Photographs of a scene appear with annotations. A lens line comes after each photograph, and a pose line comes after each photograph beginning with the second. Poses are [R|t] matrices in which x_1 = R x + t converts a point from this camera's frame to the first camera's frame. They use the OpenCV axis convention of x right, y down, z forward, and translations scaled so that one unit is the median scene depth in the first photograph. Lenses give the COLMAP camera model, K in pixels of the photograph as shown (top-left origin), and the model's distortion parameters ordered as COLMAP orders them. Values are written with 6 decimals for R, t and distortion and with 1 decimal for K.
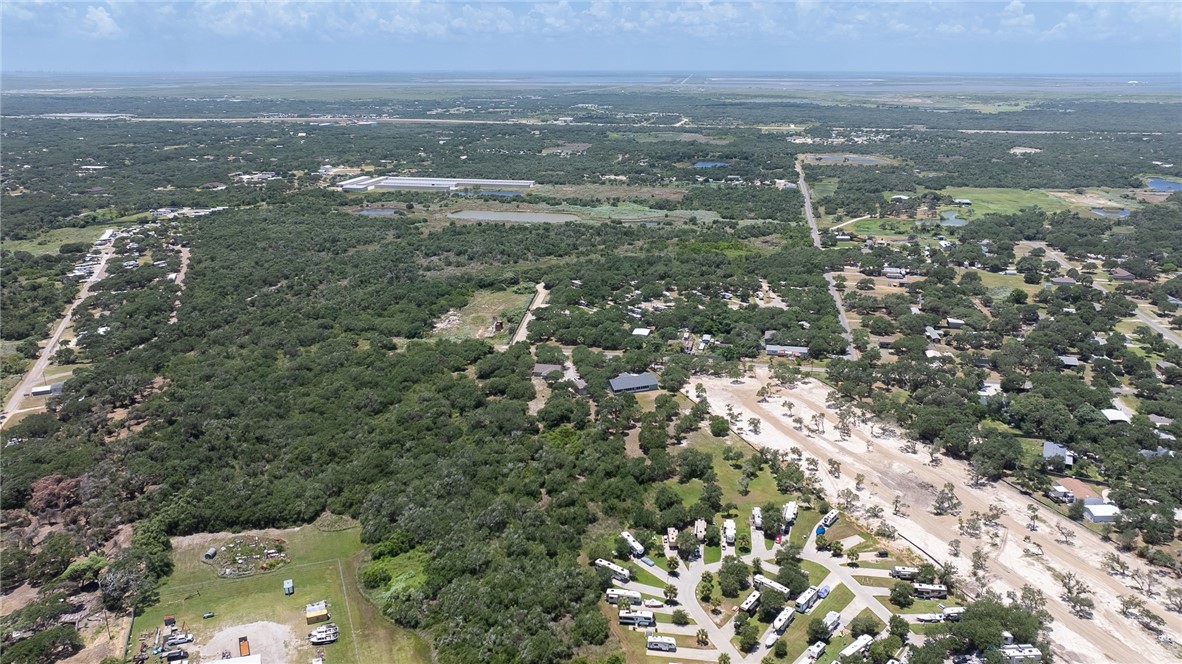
lens RADIAL K [[851.1, 0, 591.0], [0, 851.1, 332.0], [0, 0, 1]] dist [-0.019506, -0.000526]
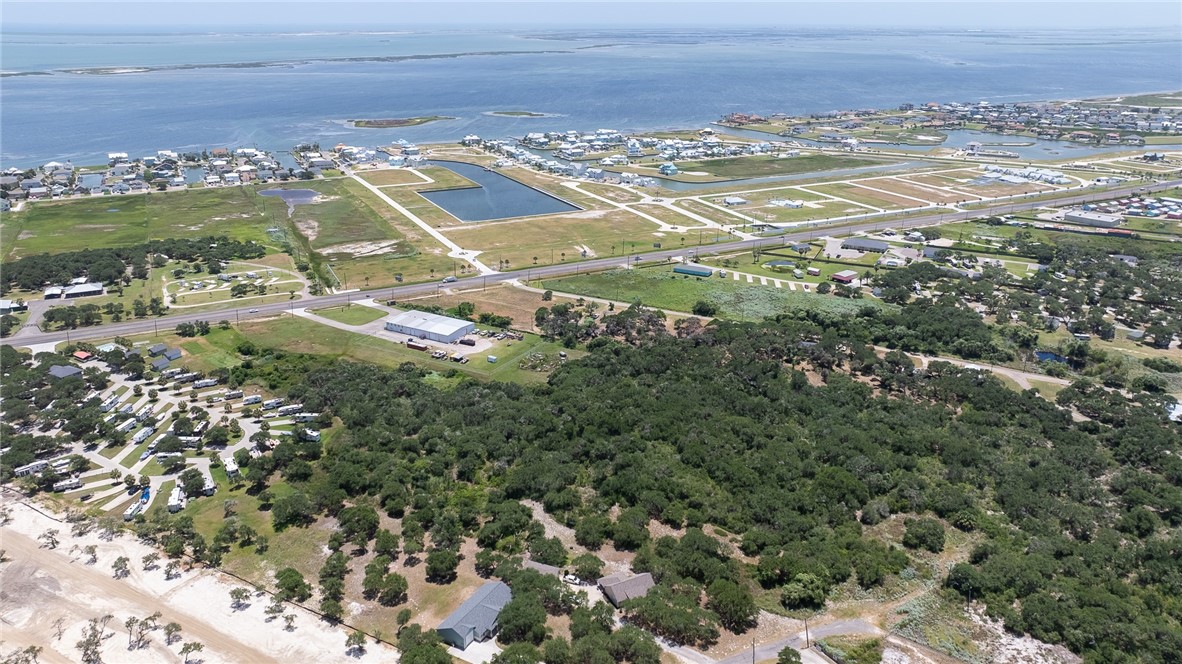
lens RADIAL K [[851.1, 0, 591.0], [0, 851.1, 332.0], [0, 0, 1]] dist [-0.019506, -0.000526]
pose [[-0.778302, 0.213485, -0.590482, 0.360274], [-0.190648, 0.815677, 0.546191, -0.534060], [0.598246, 0.537676, -0.594143, 1.600420]]
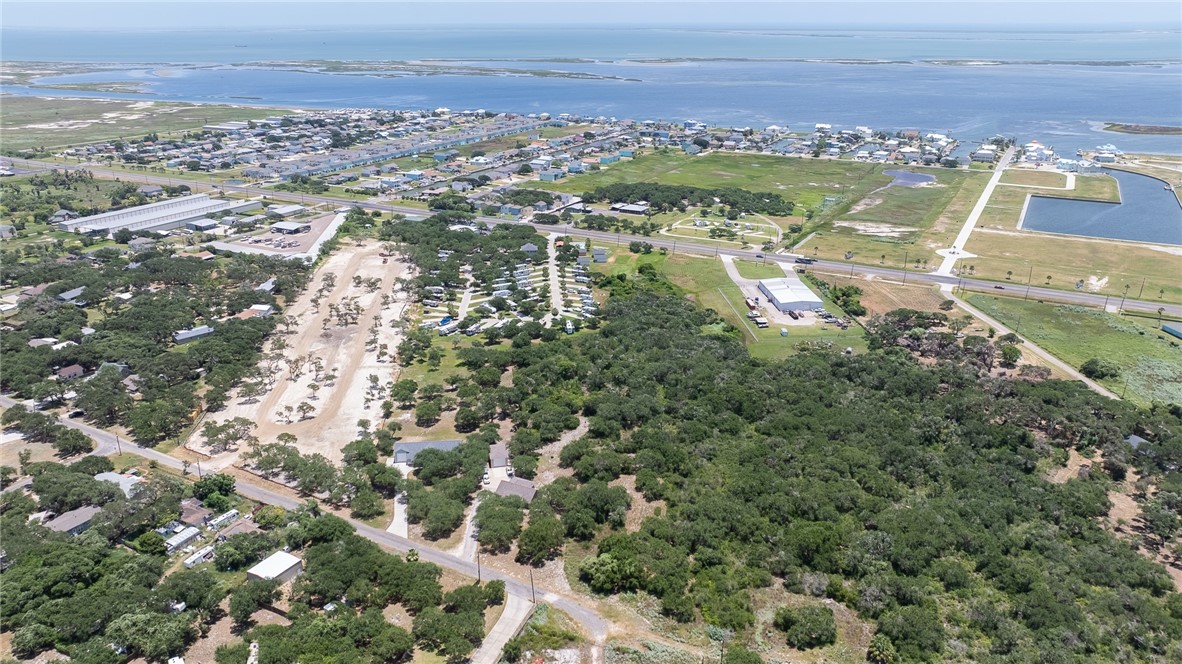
lens RADIAL K [[851.1, 0, 591.0], [0, 851.1, 332.0], [0, 0, 1]] dist [-0.019506, -0.000526]
pose [[-0.958796, -0.097212, 0.266947, -0.337885], [0.086072, 0.796074, 0.599047, -0.556110], [-0.270744, 0.597341, -0.754905, 1.807347]]
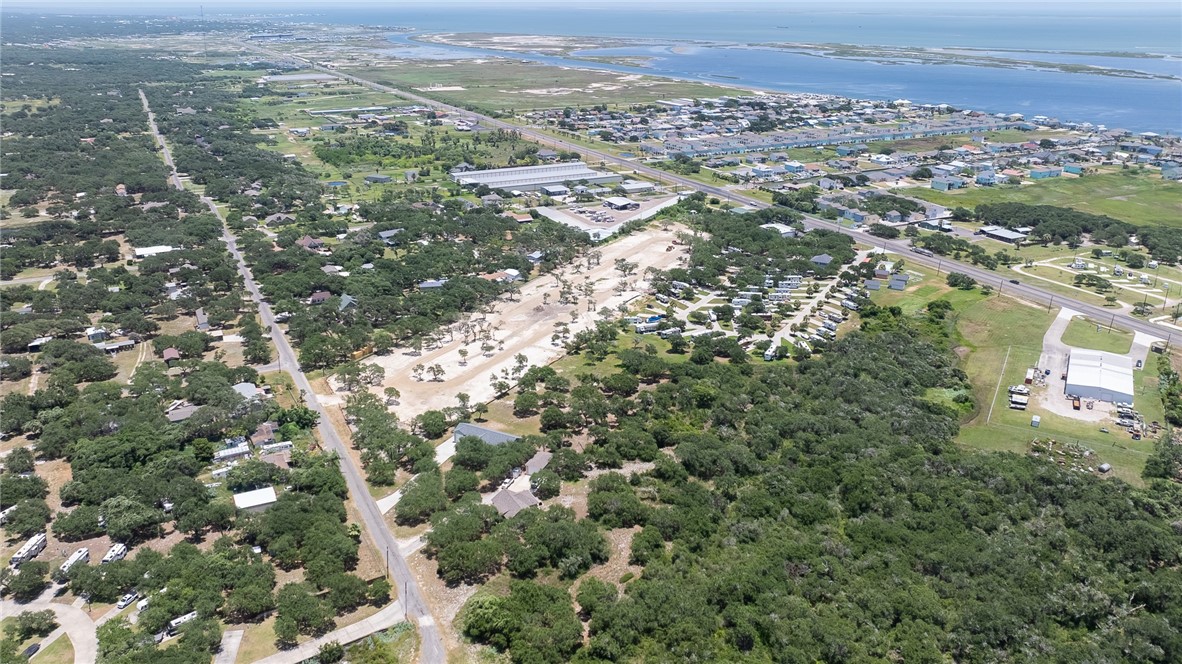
lens RADIAL K [[881.7, 0, 591.0], [0, 881.7, 332.0], [0, 0, 1]] dist [-0.020123, 0.000936]
pose [[-0.637752, -0.273369, 0.720098, -0.632819], [0.226727, 0.826852, 0.514695, -0.460796], [-0.736116, 0.491513, -0.465347, 1.533585]]
